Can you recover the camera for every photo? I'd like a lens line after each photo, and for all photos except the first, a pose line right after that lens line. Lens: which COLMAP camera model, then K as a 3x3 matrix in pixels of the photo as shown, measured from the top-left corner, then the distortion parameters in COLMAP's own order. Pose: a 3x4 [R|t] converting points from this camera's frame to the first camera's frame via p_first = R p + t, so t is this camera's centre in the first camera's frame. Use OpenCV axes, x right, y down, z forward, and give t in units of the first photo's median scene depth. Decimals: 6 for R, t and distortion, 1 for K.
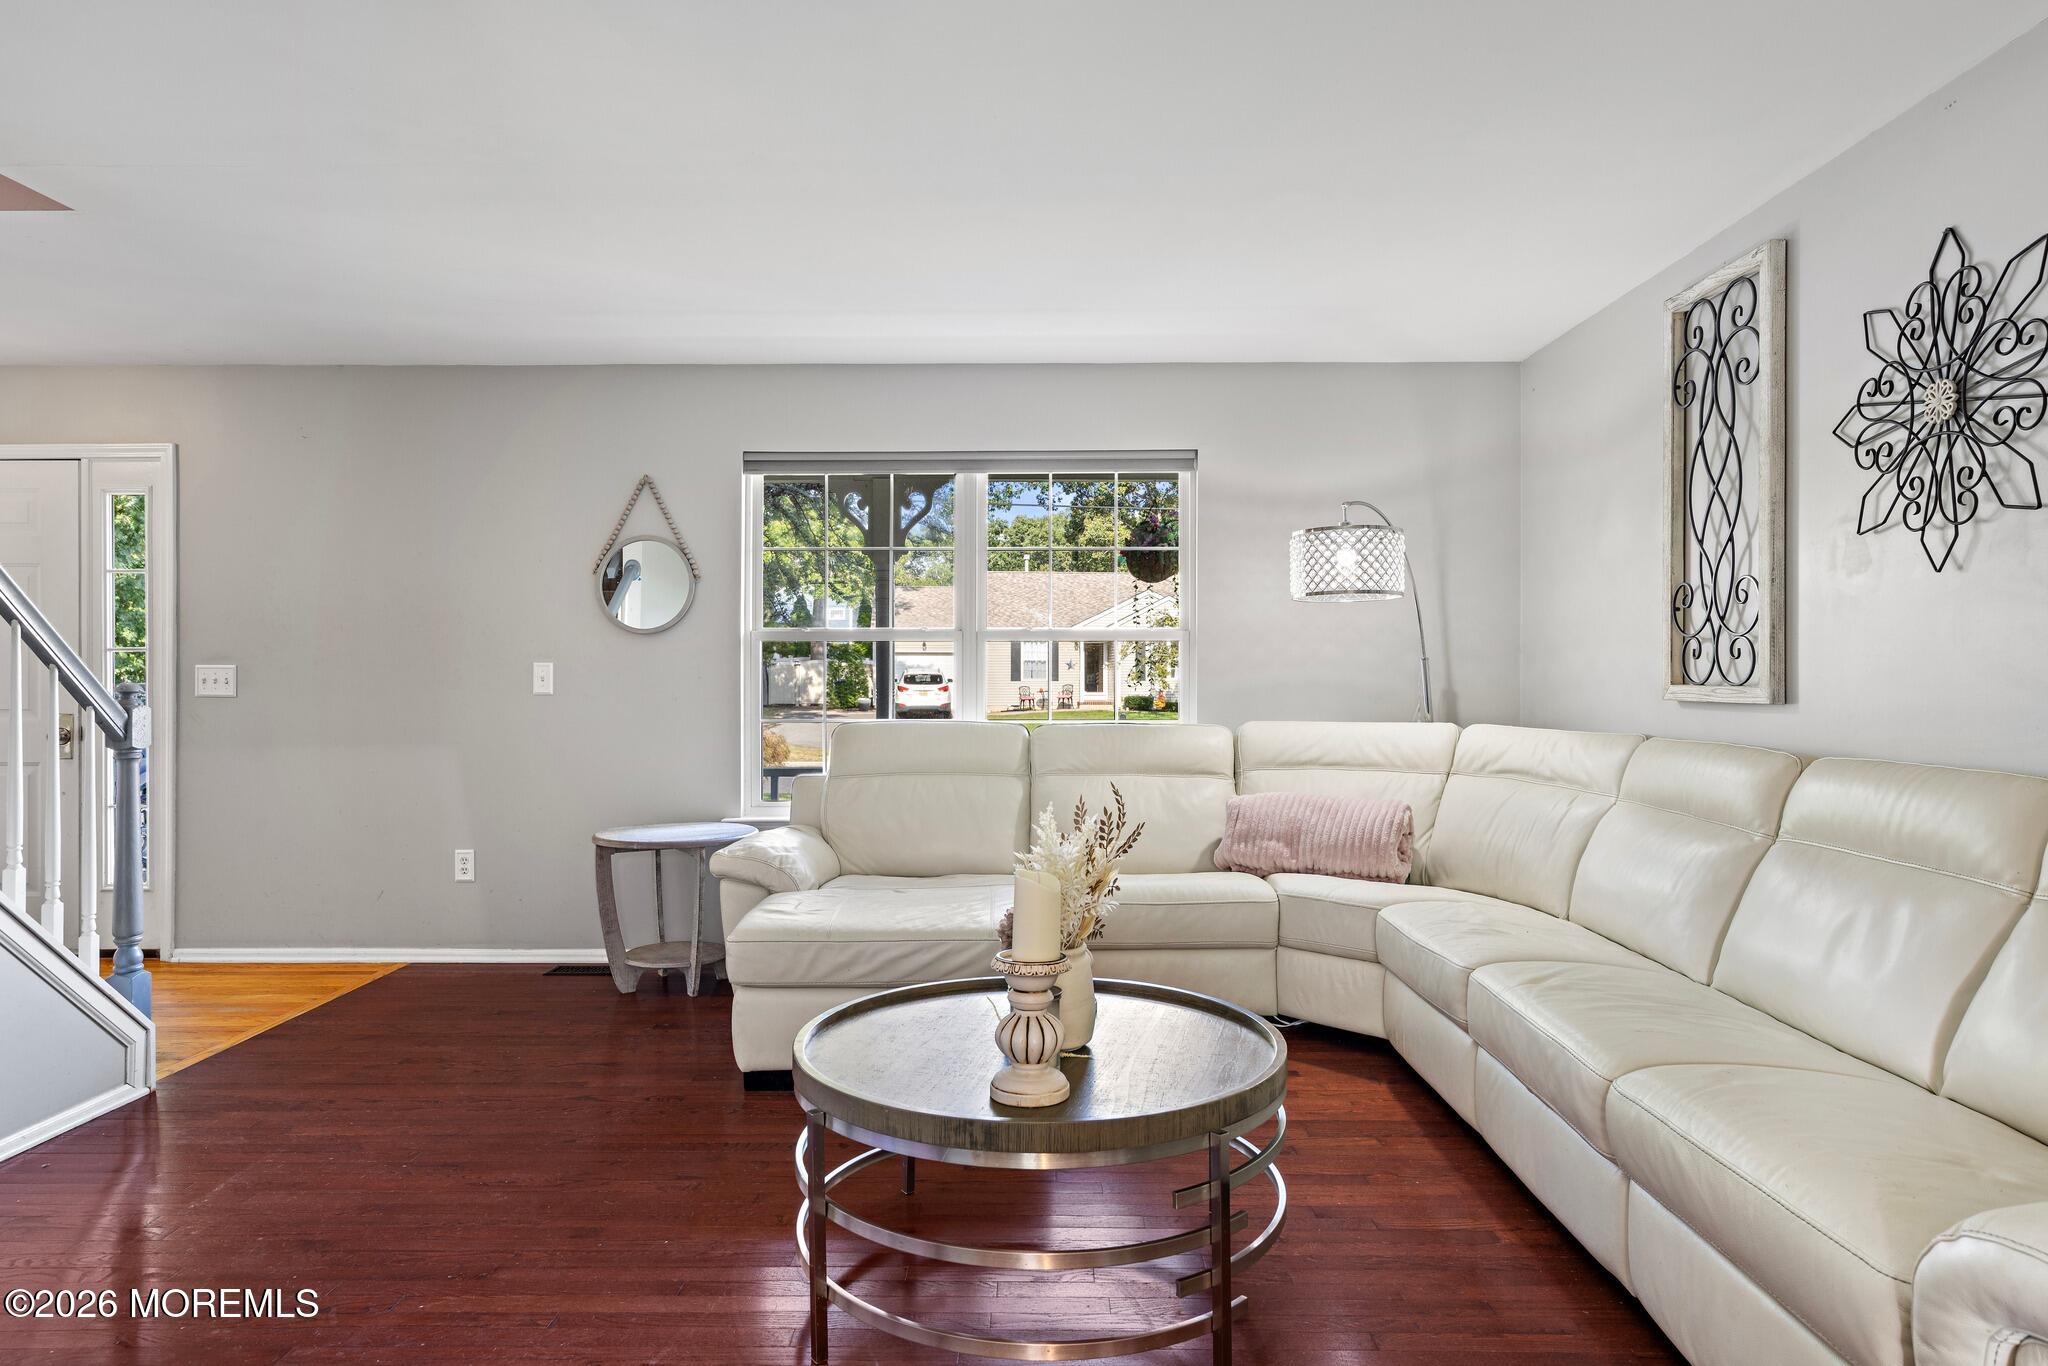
lens RADIAL K [[1195.1, 0, 1024.0], [0, 1195.1, 683.0], [0, 0, 1]] dist [0.000676, -0.000369]
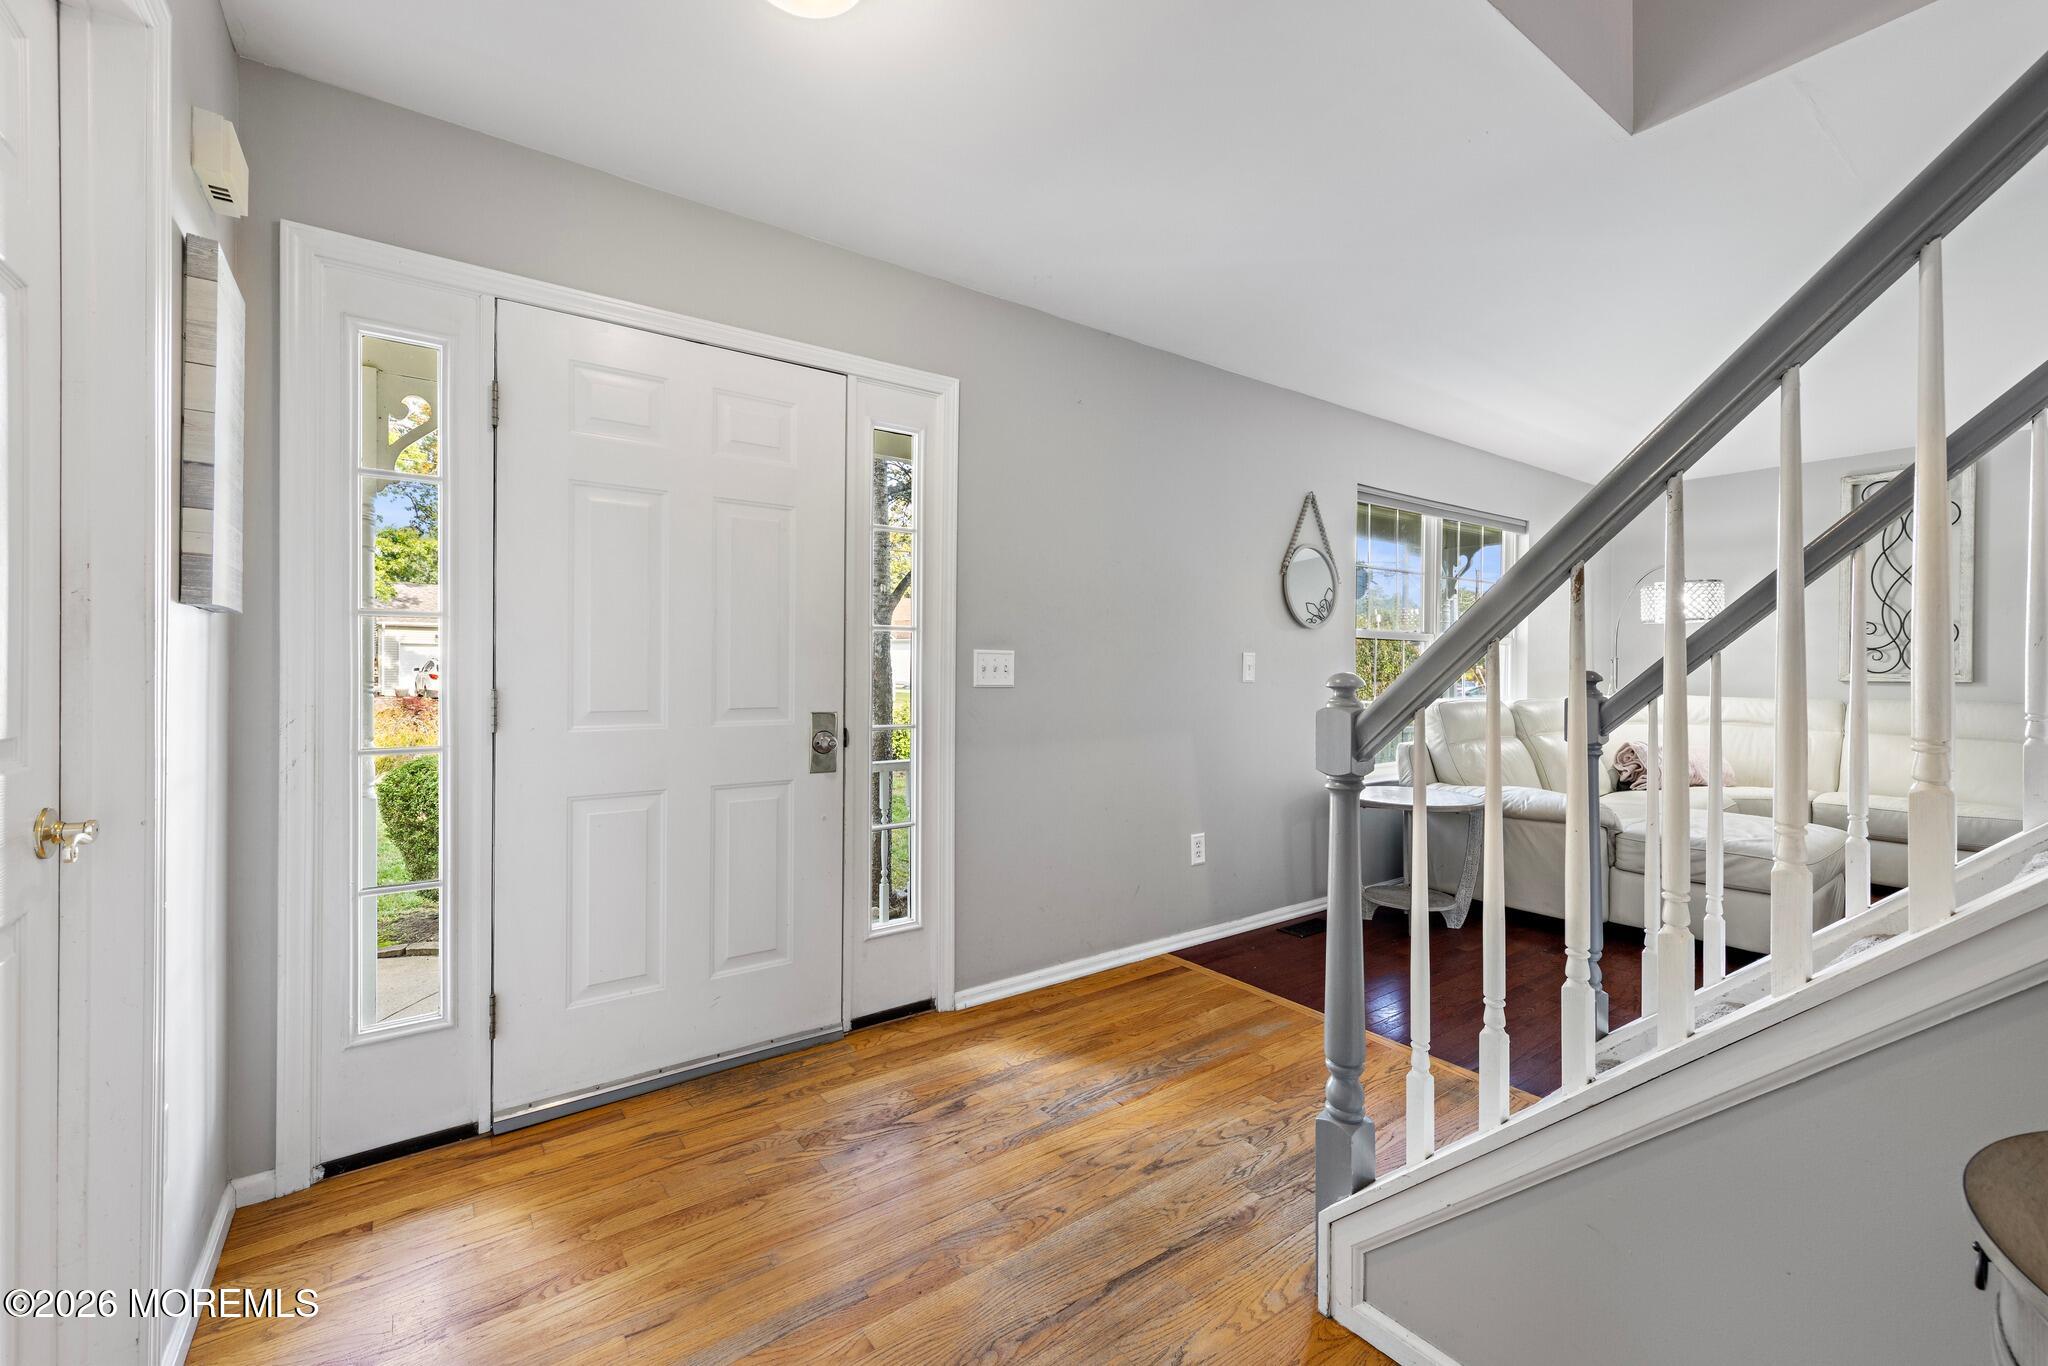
lens RADIAL K [[853.7, 0, 1023.9], [0, 853.7, 672.0], [0, 0, 1]] dist [0.000455, 0.000002]
pose [[0.807242, -0.001509, 0.590218, -1.021446], [-0.003872, 0.999962, 0.007854, -0.004477], [-0.590208, -0.008625, 0.807205, 0.497365]]
